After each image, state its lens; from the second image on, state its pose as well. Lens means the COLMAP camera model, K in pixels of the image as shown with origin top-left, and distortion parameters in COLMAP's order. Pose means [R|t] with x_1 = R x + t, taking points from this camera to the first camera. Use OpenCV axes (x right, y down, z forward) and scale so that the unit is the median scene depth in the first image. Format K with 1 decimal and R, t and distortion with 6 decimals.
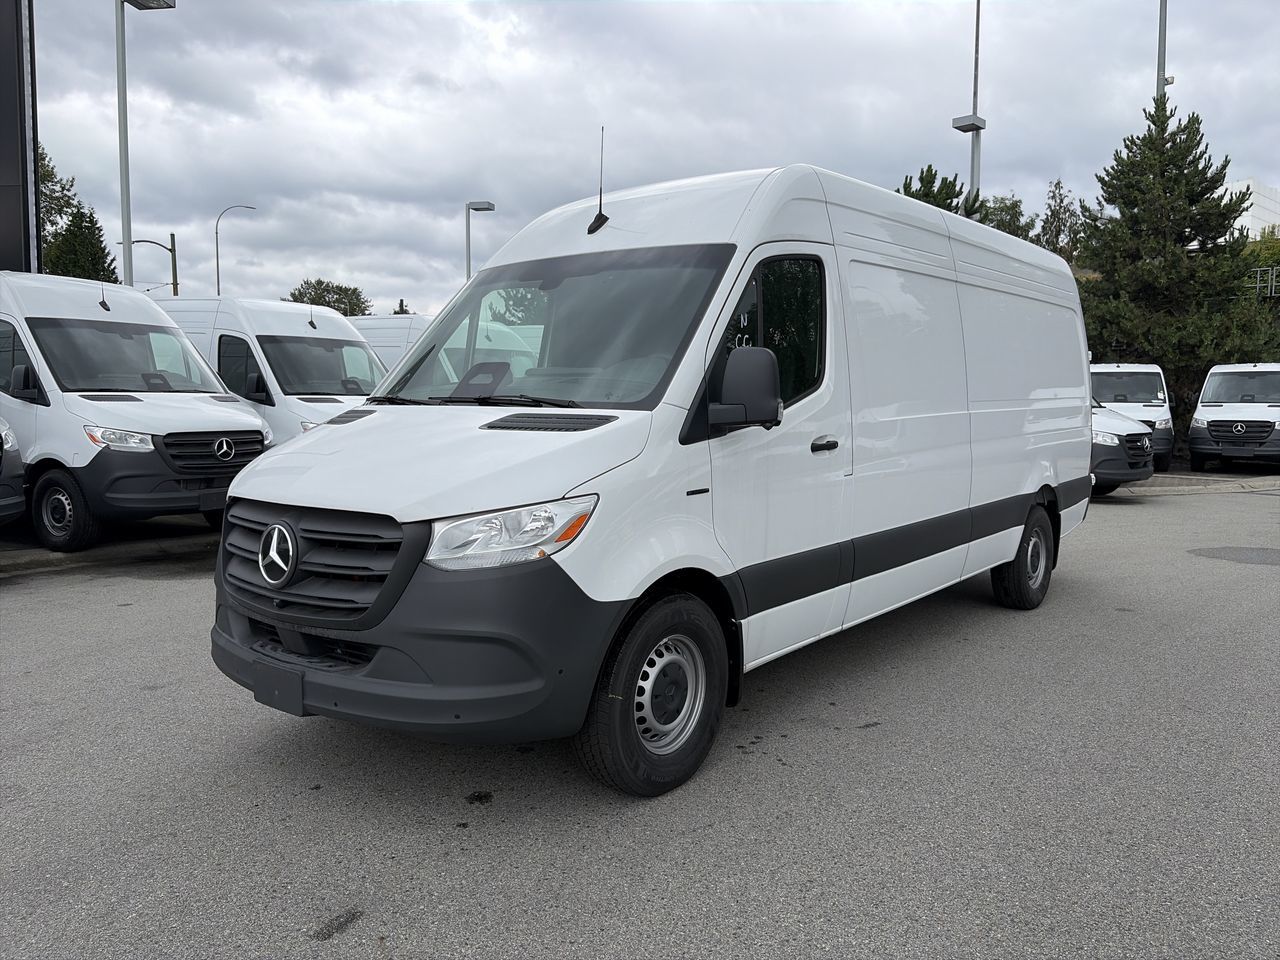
lens RADIAL K [[975.0, 0, 646.4], [0, 975.0, 483.5], [0, 0, 1]] dist [0.035603, -0.033124]
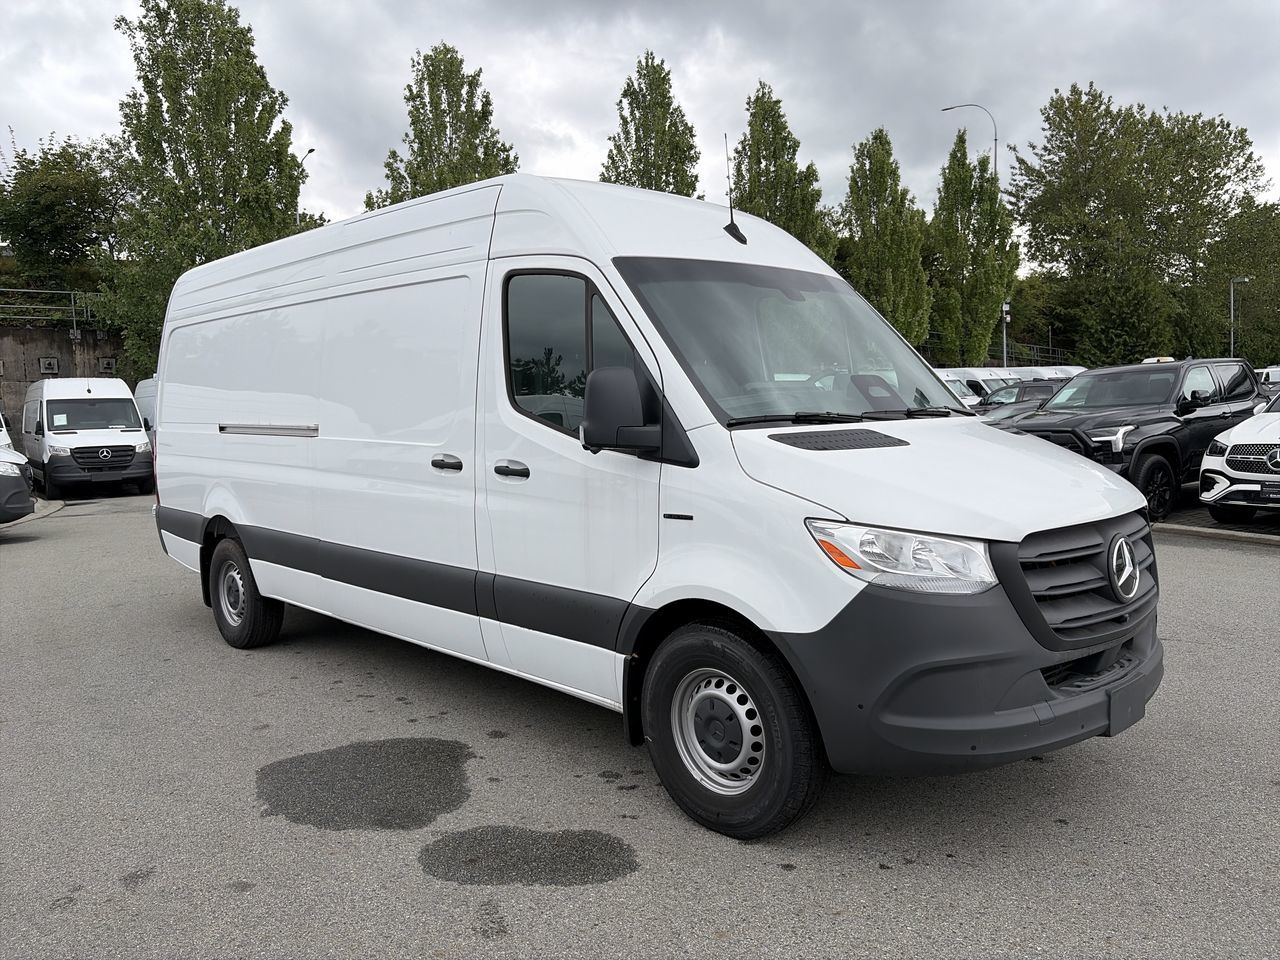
lens RADIAL K [[975.0, 0, 639.0], [0, 975.0, 473.4], [0, 0, 1]] dist [0.035603, -0.033124]
pose [[0.134063, -0.074624, 0.988159, -0.818355], [0.111213, 0.991994, 0.059825, -0.078146], [-0.984713, 0.101876, 0.141289, 0.774347]]
